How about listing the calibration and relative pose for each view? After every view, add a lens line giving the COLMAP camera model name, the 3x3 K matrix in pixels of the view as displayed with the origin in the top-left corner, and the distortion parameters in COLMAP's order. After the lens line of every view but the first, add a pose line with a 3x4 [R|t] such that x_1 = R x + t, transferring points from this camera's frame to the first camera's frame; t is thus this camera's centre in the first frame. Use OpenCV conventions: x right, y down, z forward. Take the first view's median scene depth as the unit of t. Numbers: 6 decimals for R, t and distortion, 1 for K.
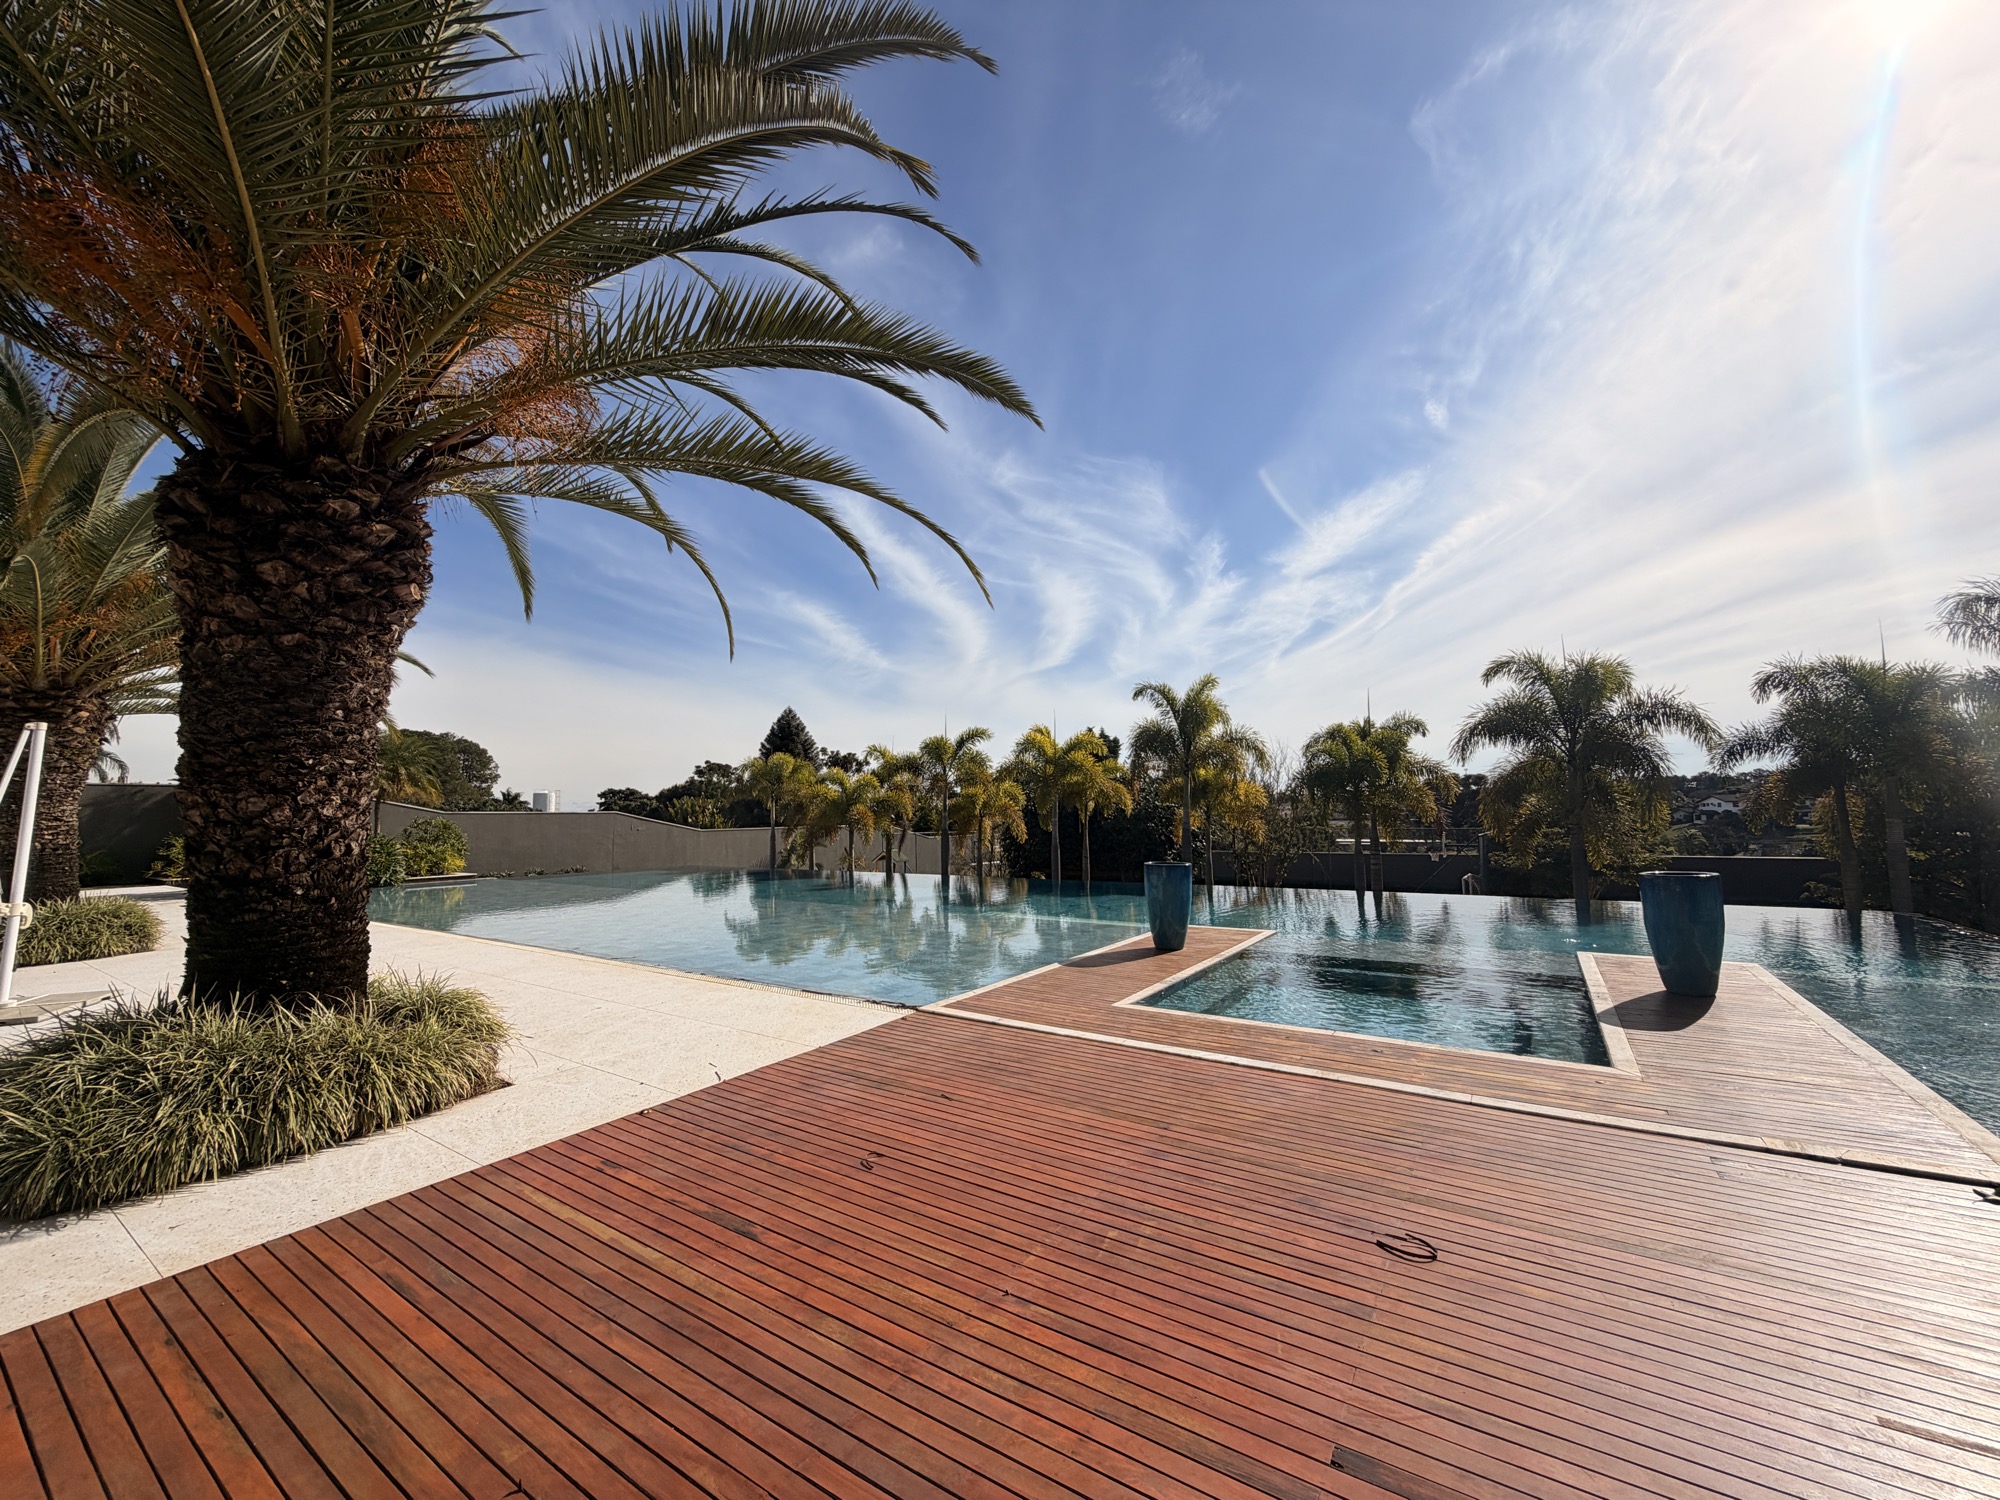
lens RADIAL K [[793.5, 0, 994.6], [0, 793.5, 748.5], [0, 0, 1]] dist [-0.001504, 0.000486]
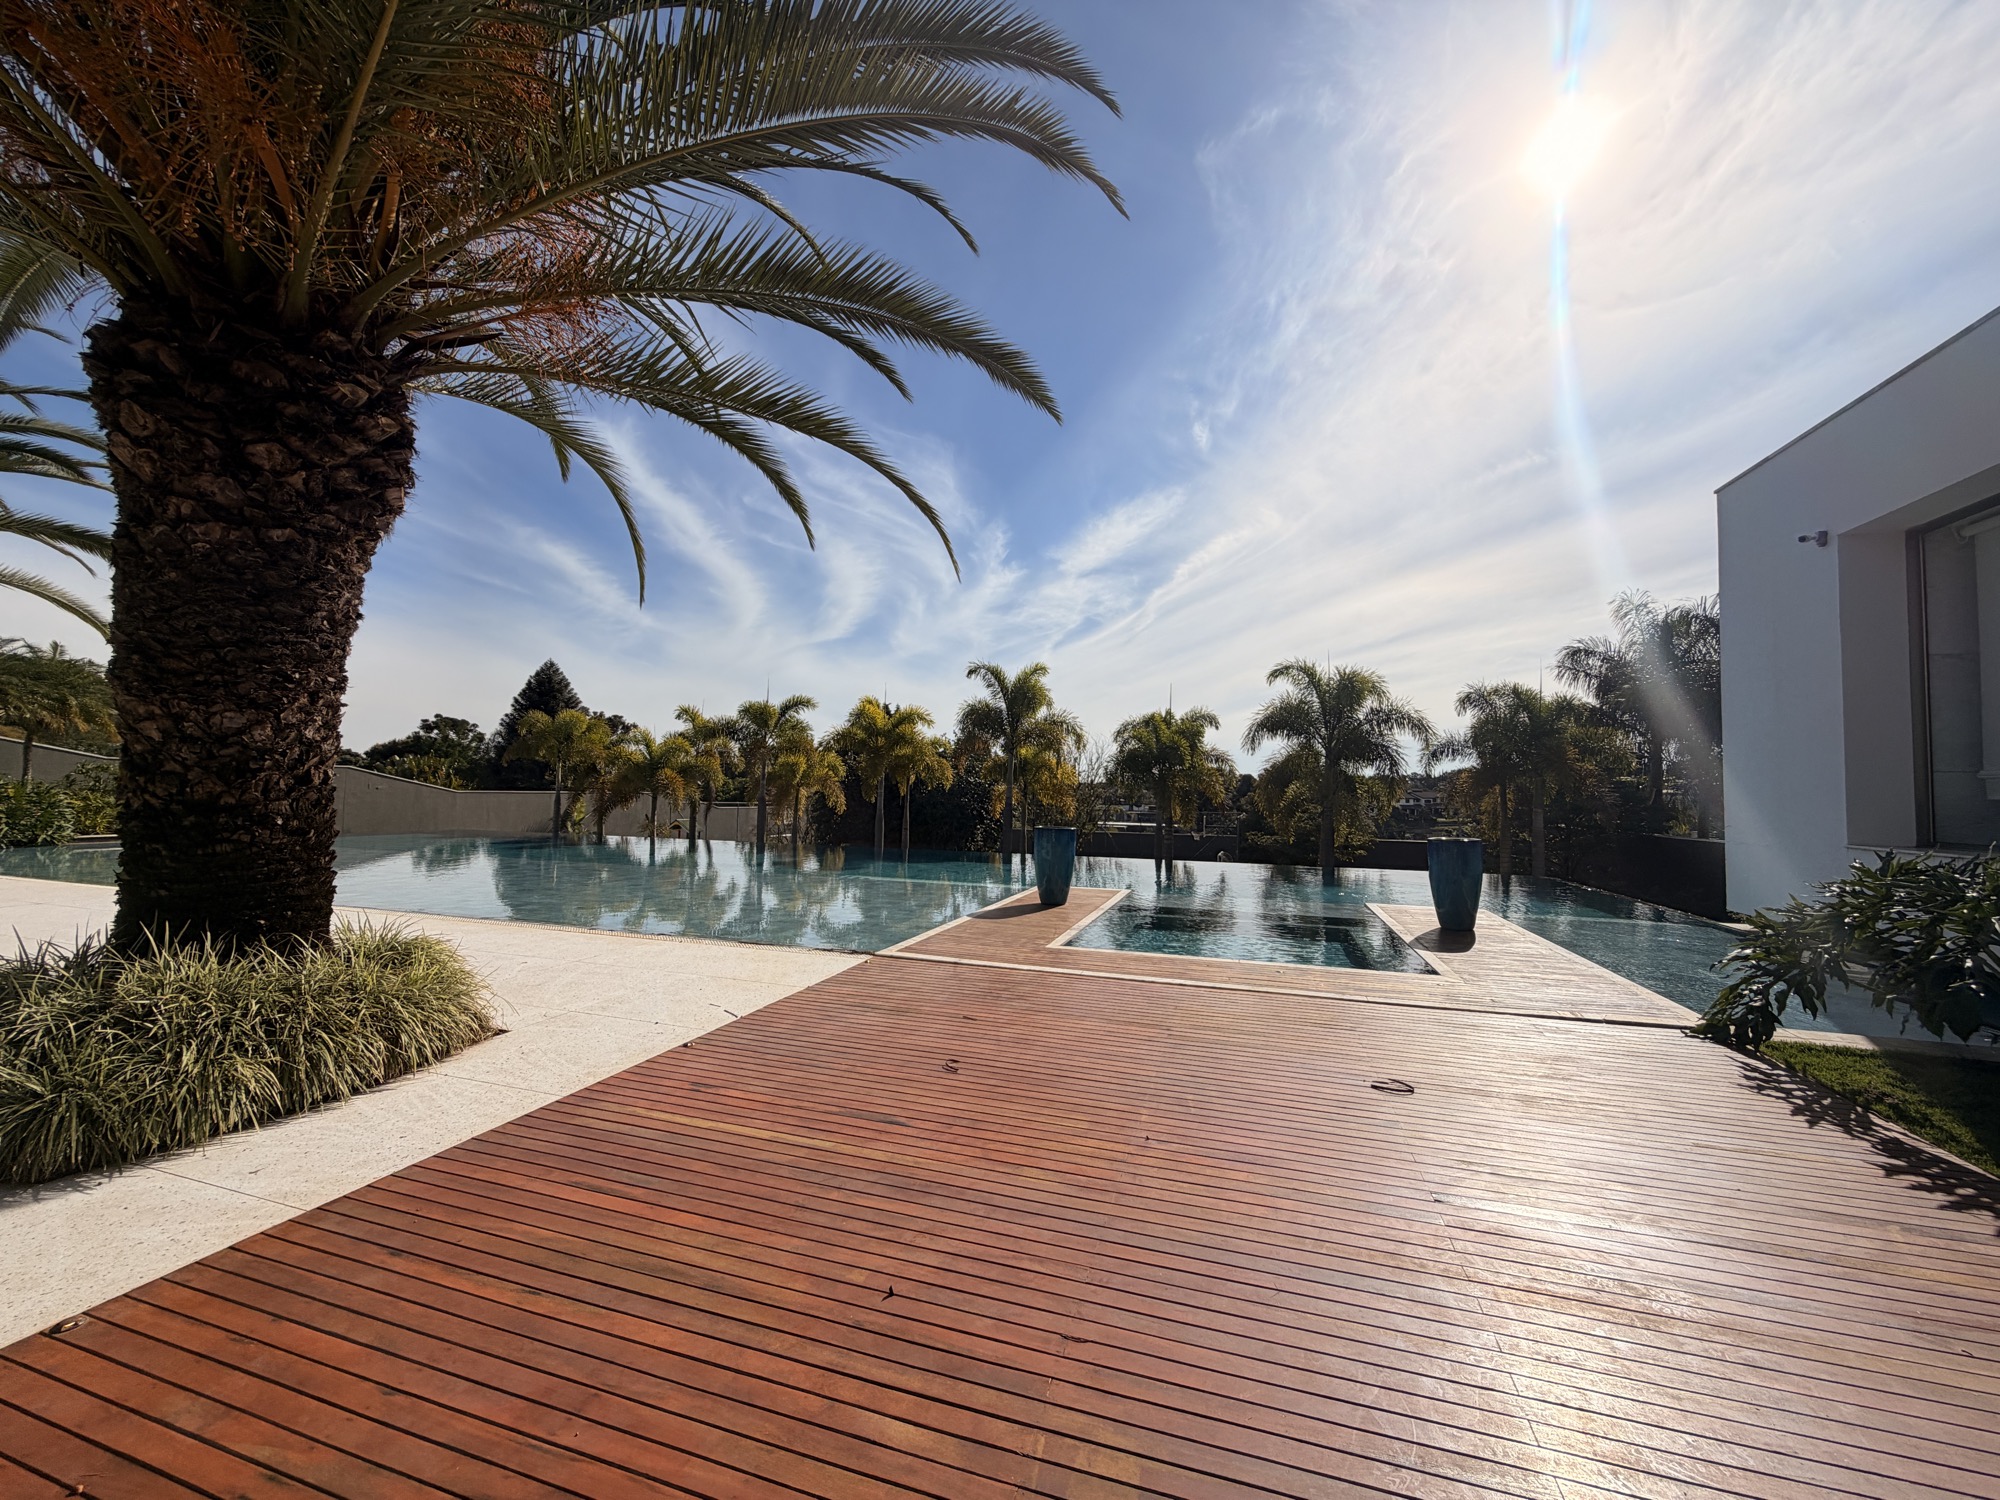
lens RADIAL K [[793.5, 0, 992.9], [0, 793.5, 749.5], [0, 0, 1]] dist [-0.001504, 0.000486]
pose [[0.960660, 0.047395, 0.273654, -0.325578], [-0.055519, 0.998215, 0.022014, 0.033420], [-0.272122, -0.036341, 0.961576, -0.062387]]
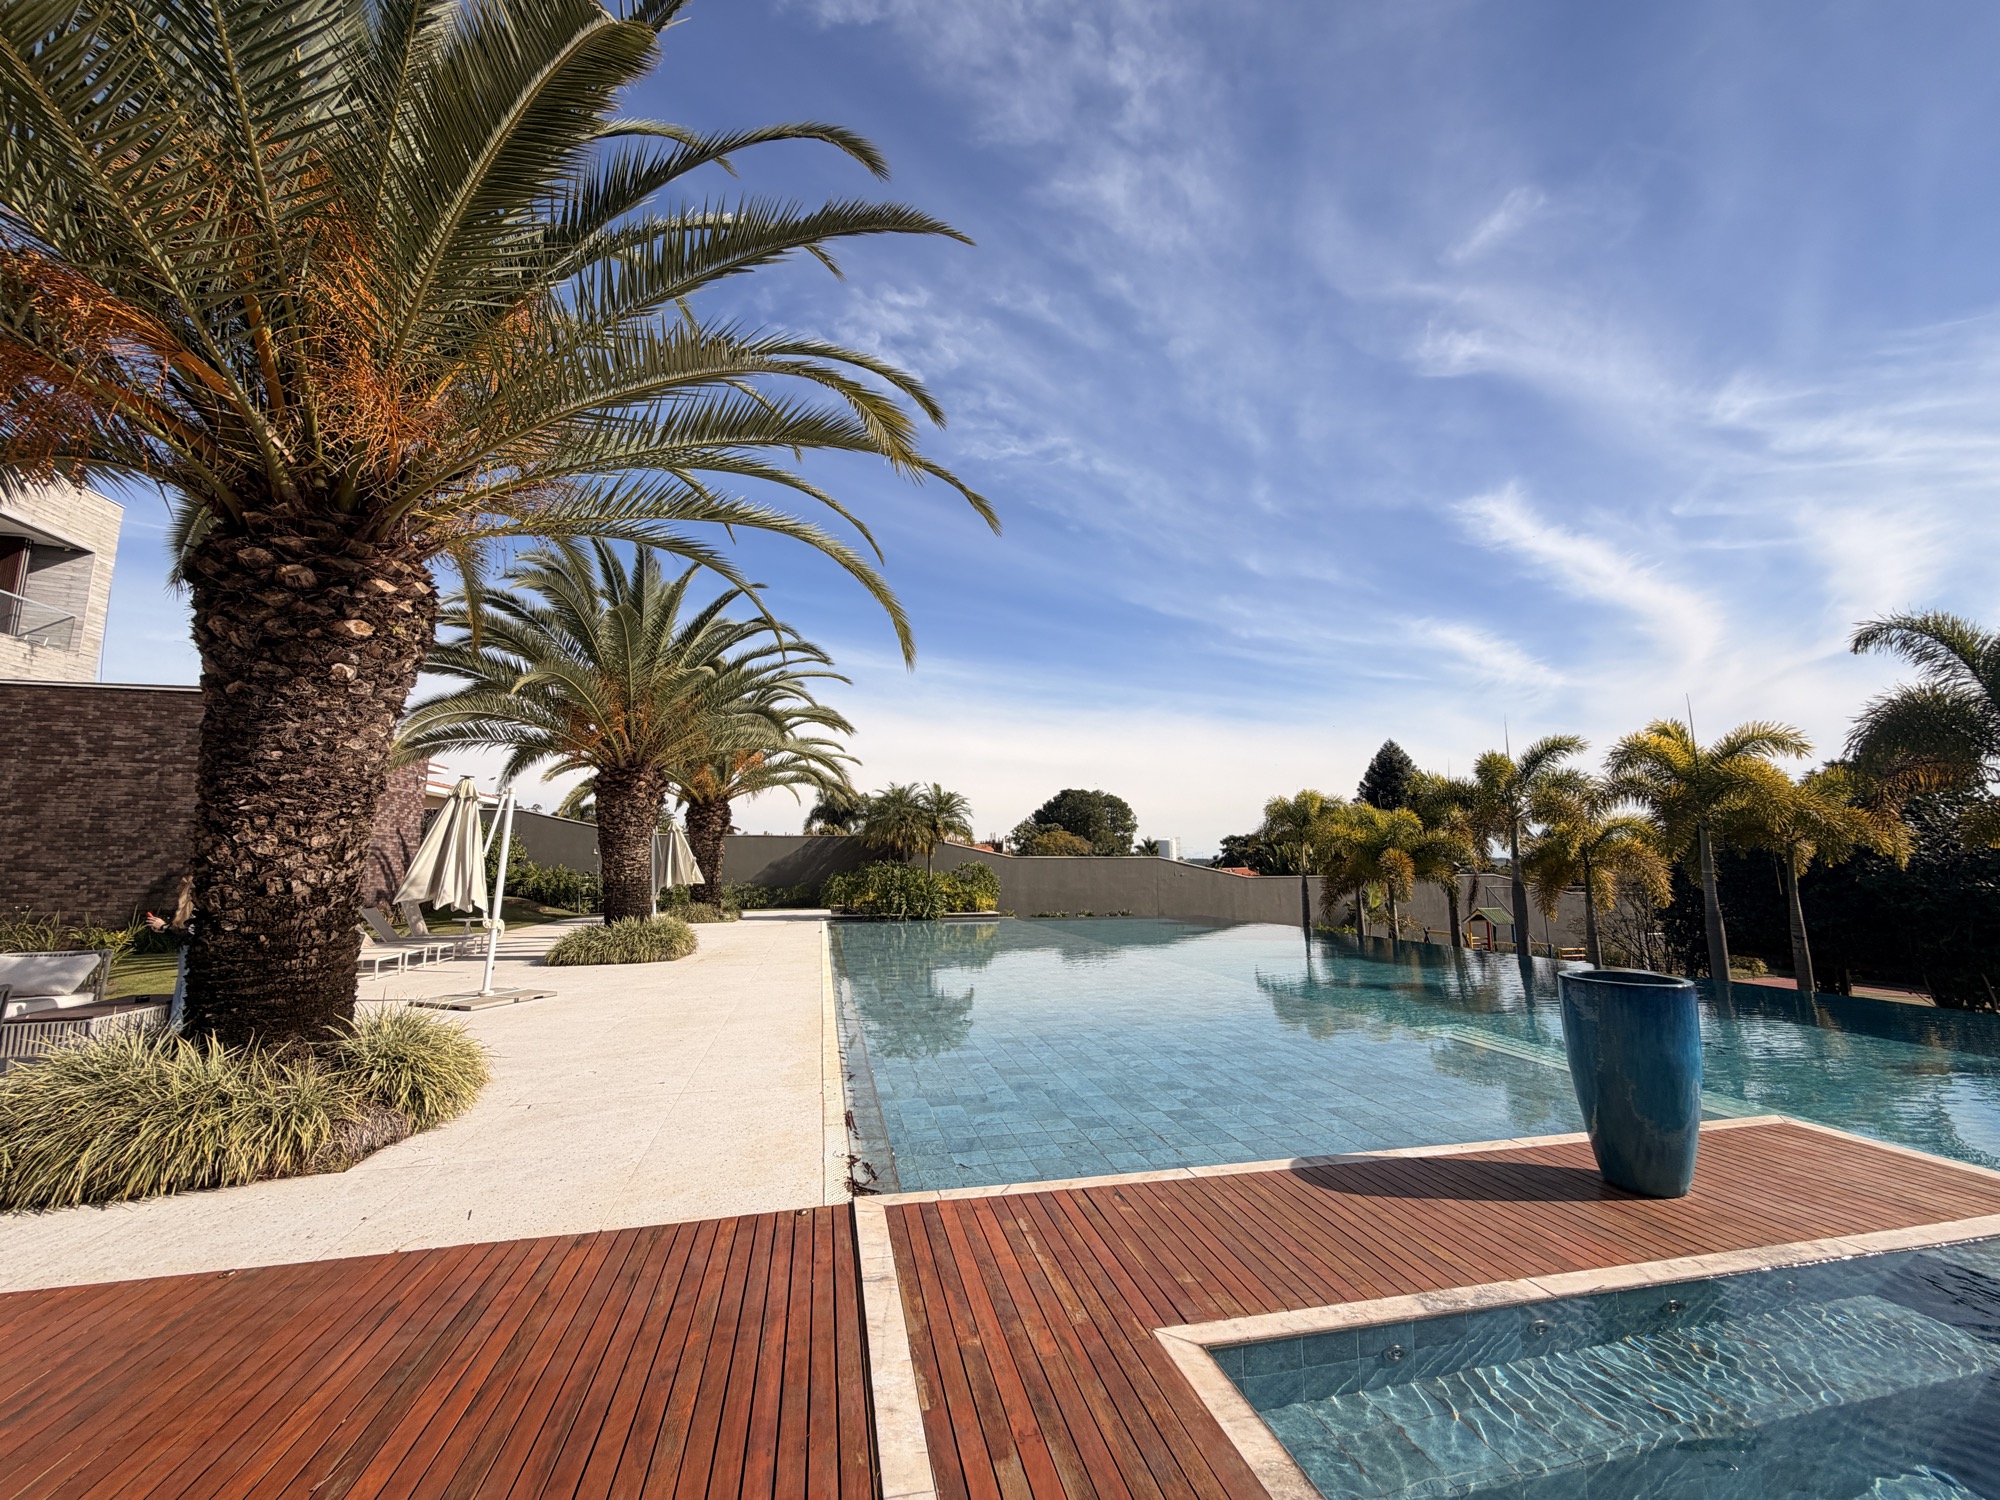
lens RADIAL K [[793.5, 0, 993.8], [0, 793.5, 744.2], [0, 0, 1]] dist [-0.001504, 0.000486]
pose [[0.721362, -0.093957, -0.686155, 0.525584], [0.050627, 0.995258, -0.083058, 0.072095], [0.690705, 0.025177, 0.722698, 0.854229]]
